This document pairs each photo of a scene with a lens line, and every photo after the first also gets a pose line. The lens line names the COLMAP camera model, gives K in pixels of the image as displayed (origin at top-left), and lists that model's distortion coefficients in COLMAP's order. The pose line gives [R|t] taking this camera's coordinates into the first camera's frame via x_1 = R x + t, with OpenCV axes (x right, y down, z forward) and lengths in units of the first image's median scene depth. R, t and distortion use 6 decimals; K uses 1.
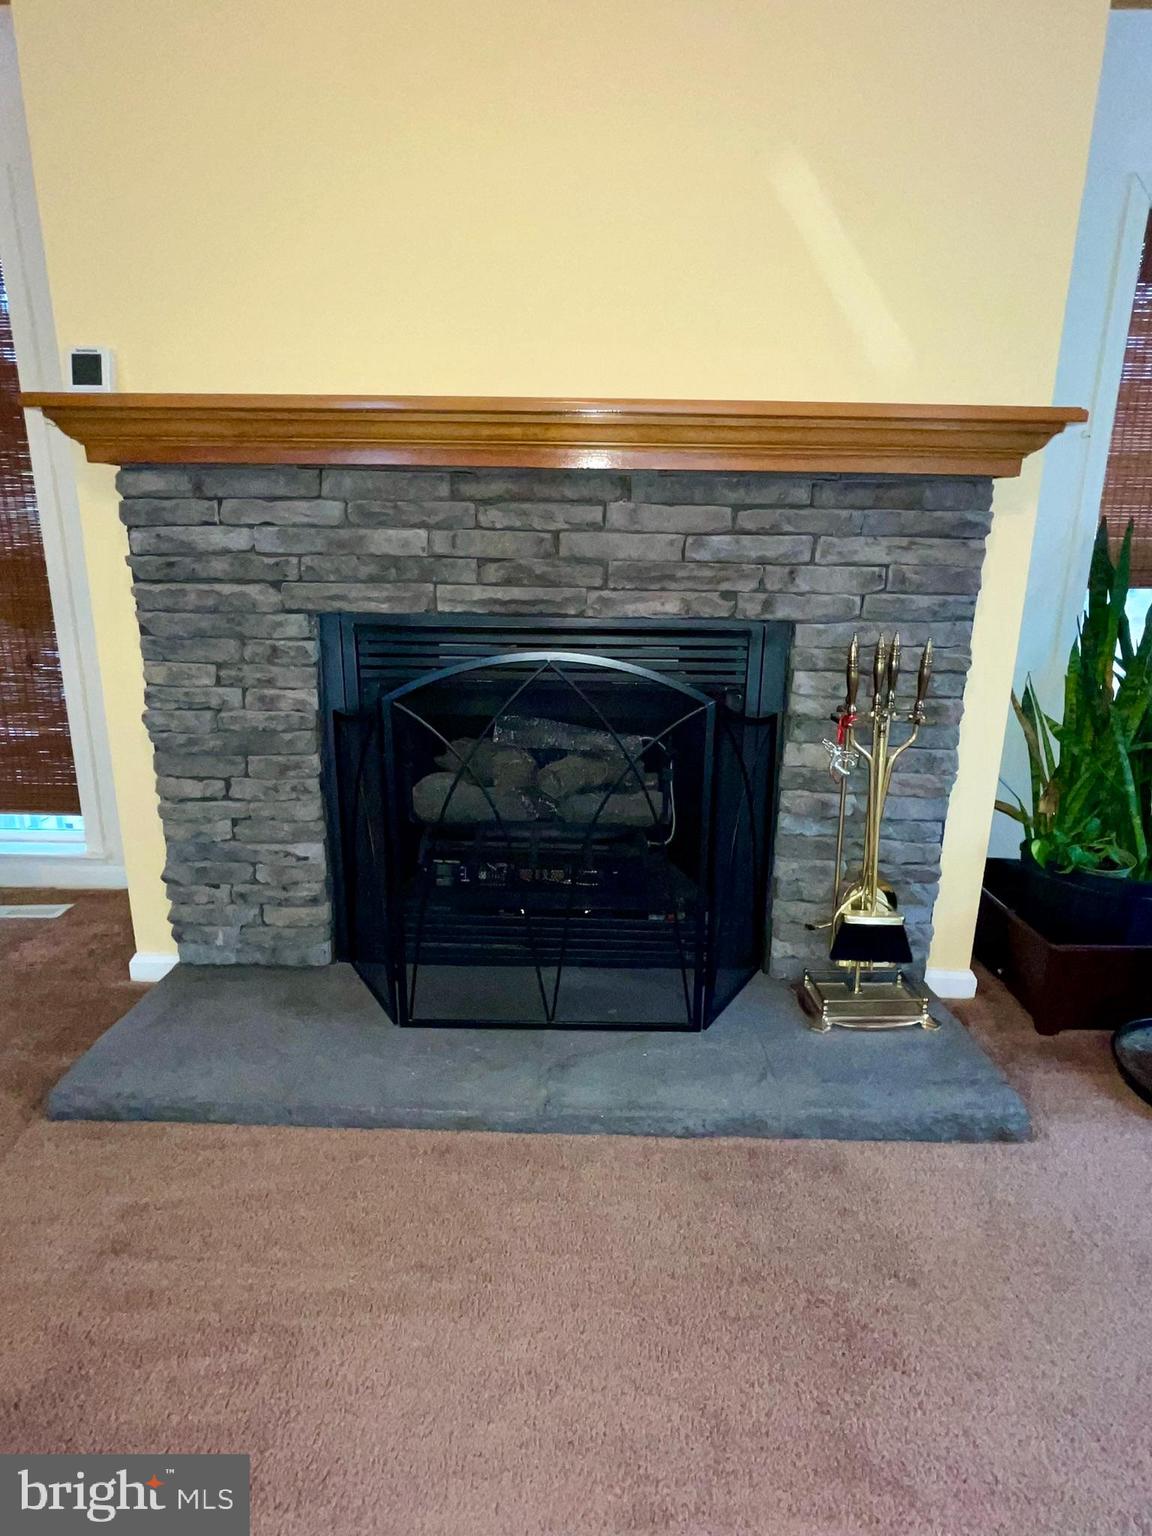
lens RADIAL K [[816.4, 0, 576.0], [0, 816.4, 768.0], [0, 0, 1]] dist [0.002529, 0.000199]
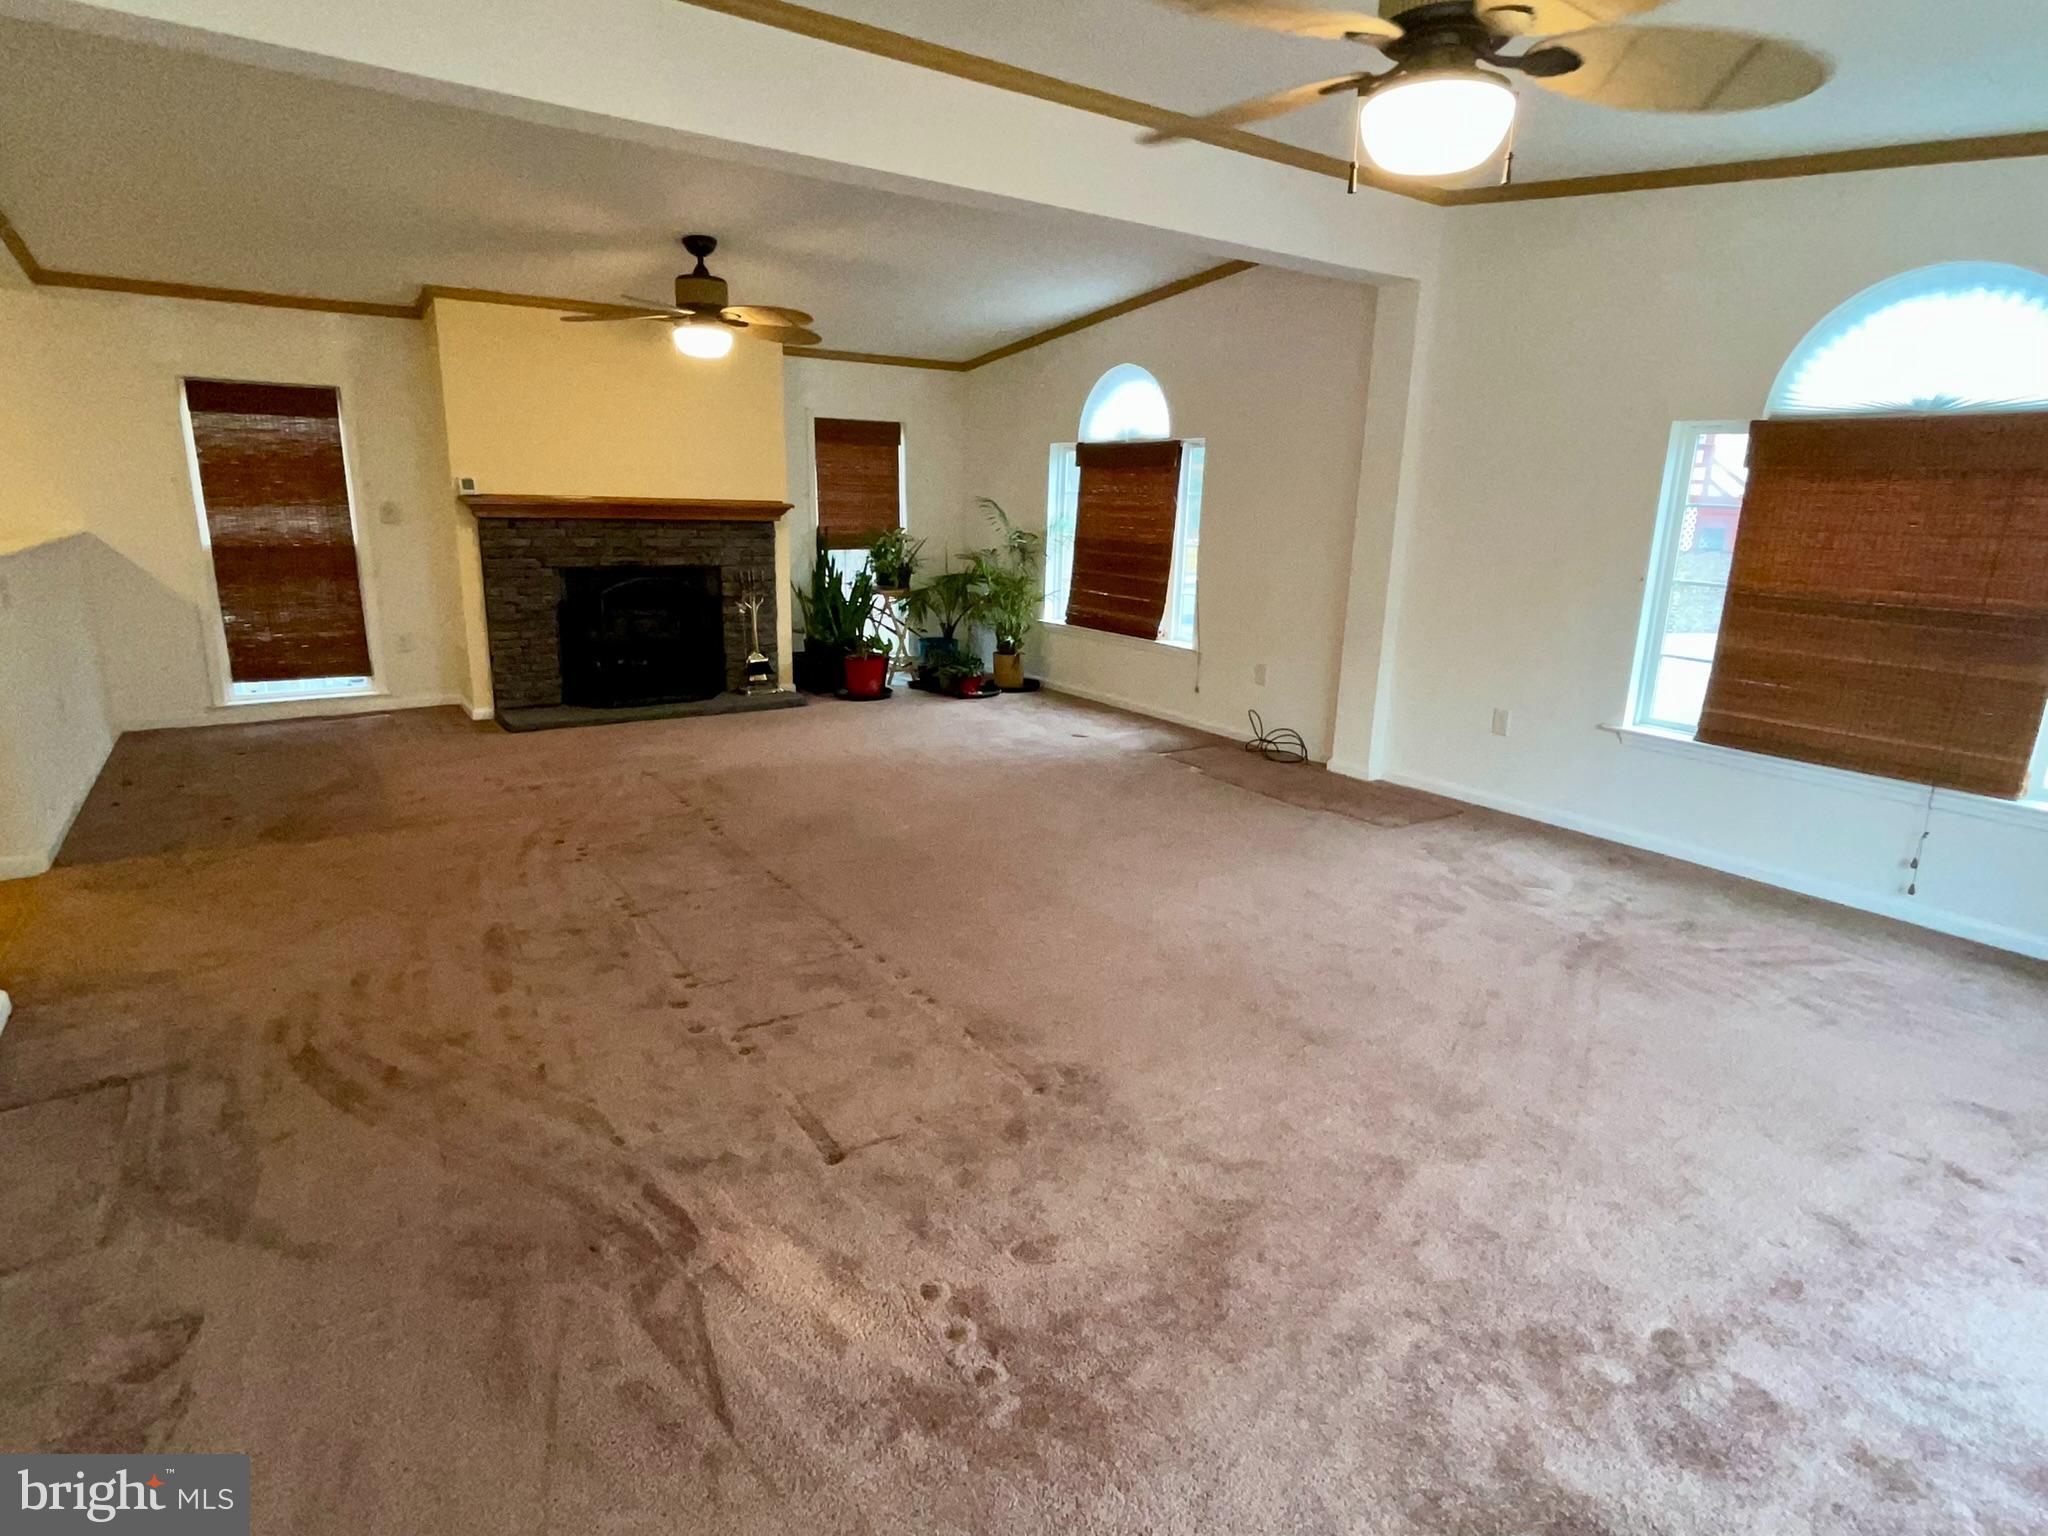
lens RADIAL K [[1076.0, 0, 1025.7], [0, 1076.0, 767.4], [0, 0, 1]] dist [-0.001051, -0.000164]
pose [[0.806889, -0.136471, 0.574723, -1.231777], [0.136015, 0.989727, 0.044056, 0.548528], [-0.574831, 0.042623, 0.817162, -2.928359]]
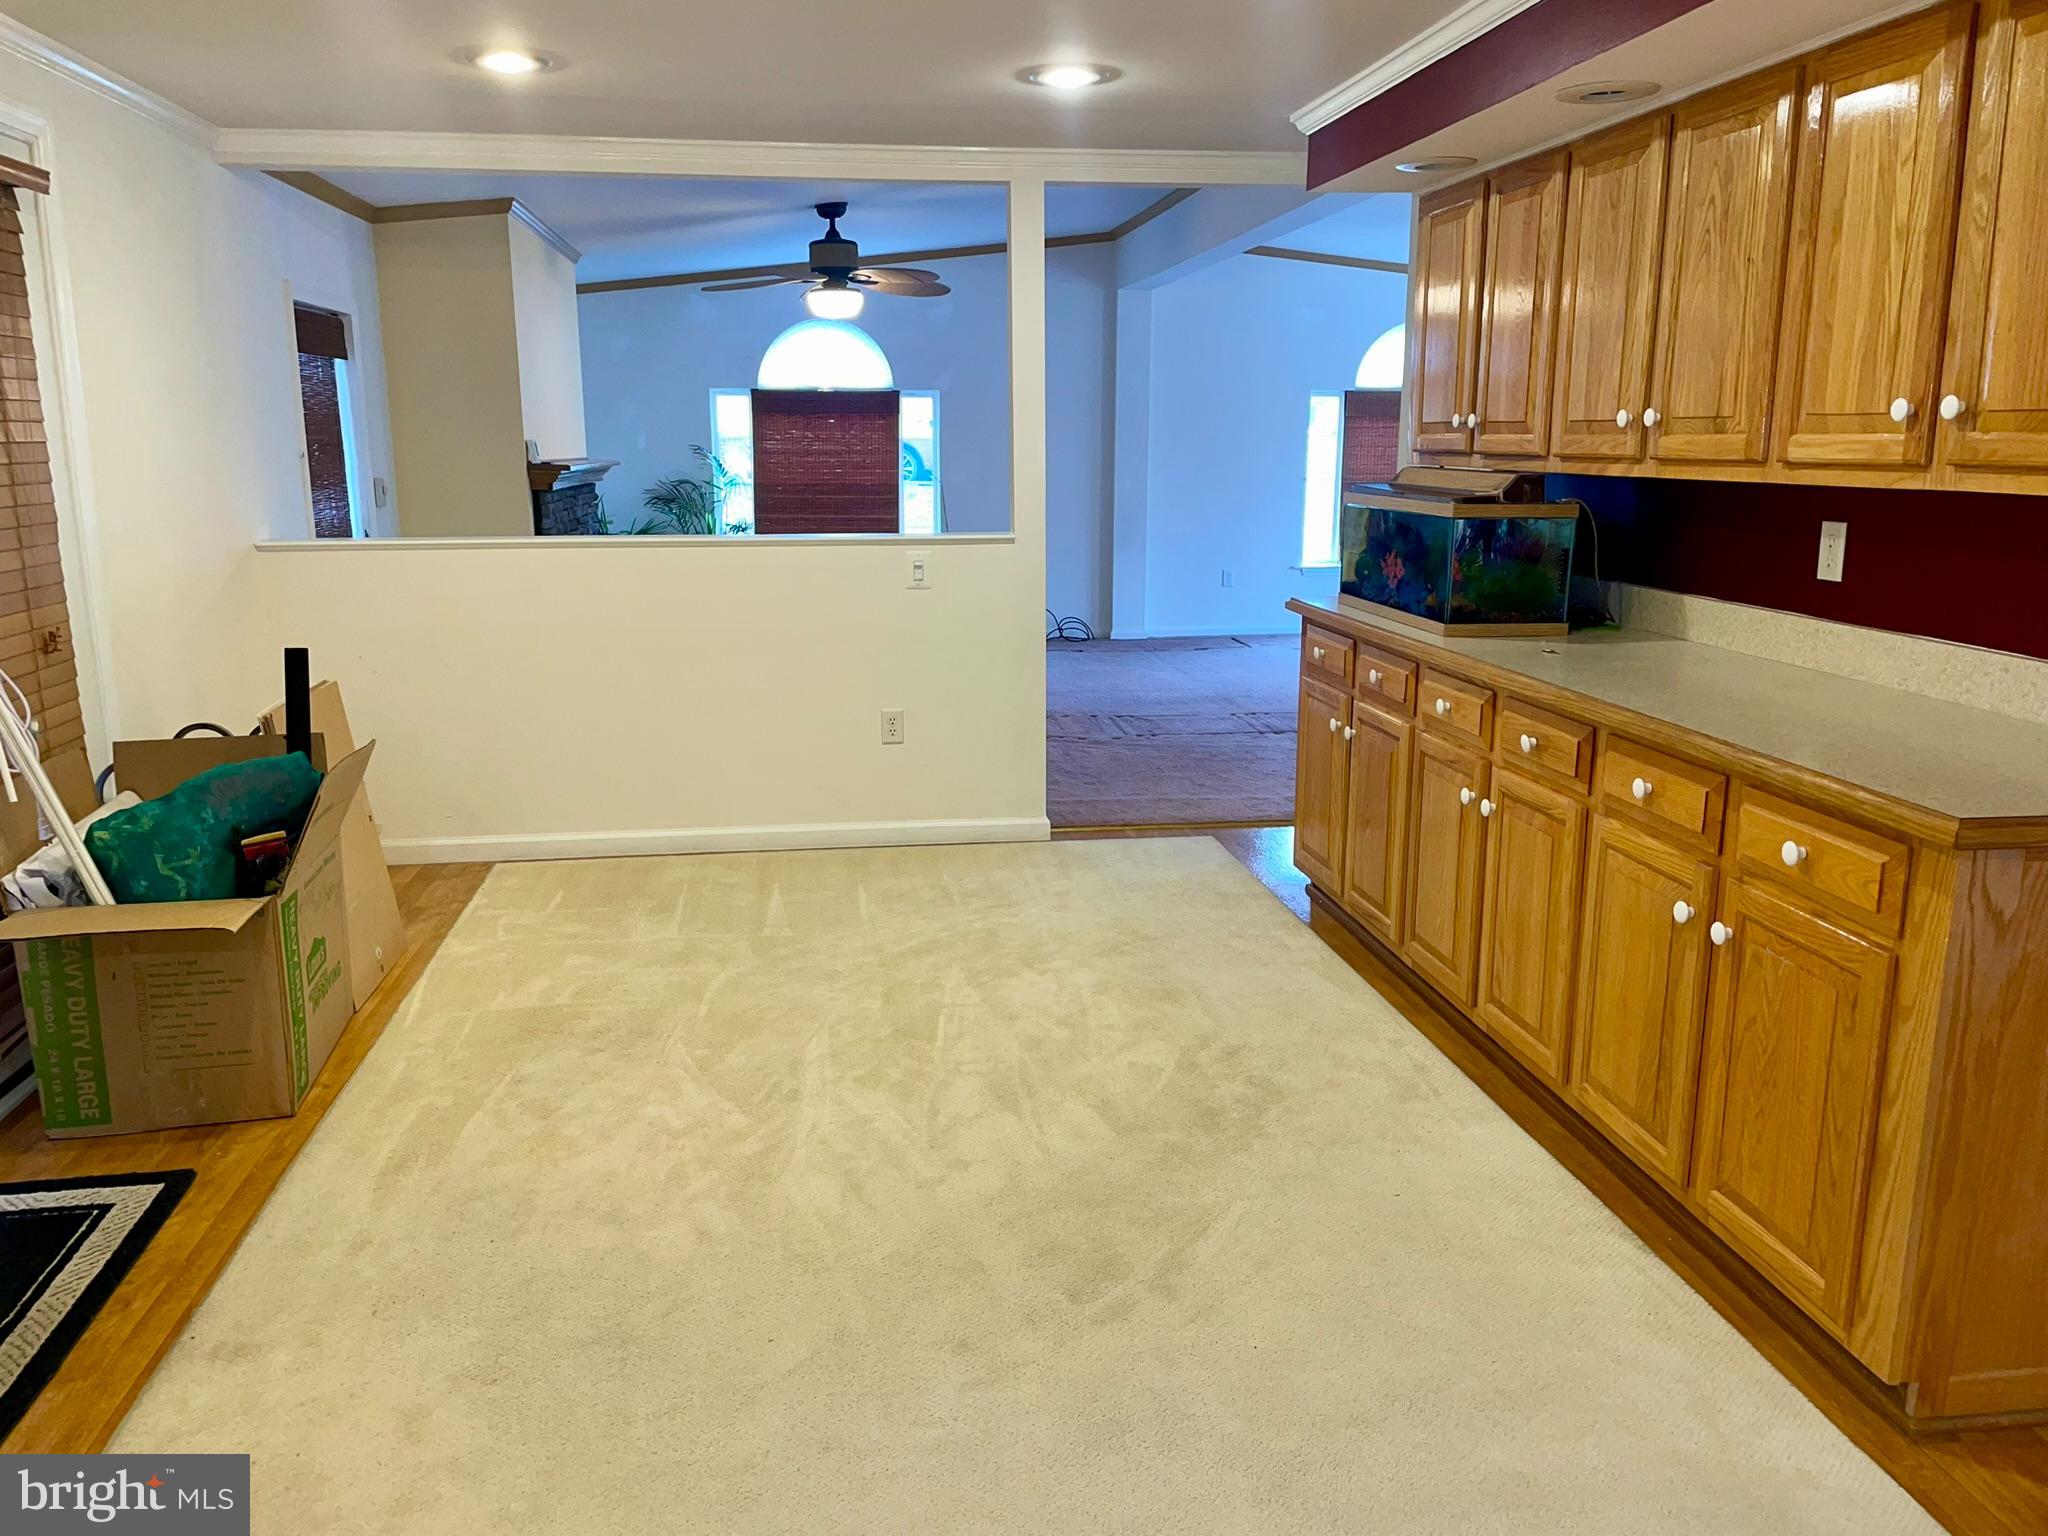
lens RADIAL K [[1549.3, 0, 1028.0], [0, 1549.3, 760.7], [0, 0, 1]] dist [0.091325, -0.114842]
pose [[-0.173142, -0.210202, 0.962204, -4.904650], [0.249427, 0.935753, 0.249306, -0.415978], [-0.952790, 0.283165, -0.109588, 0.494449]]
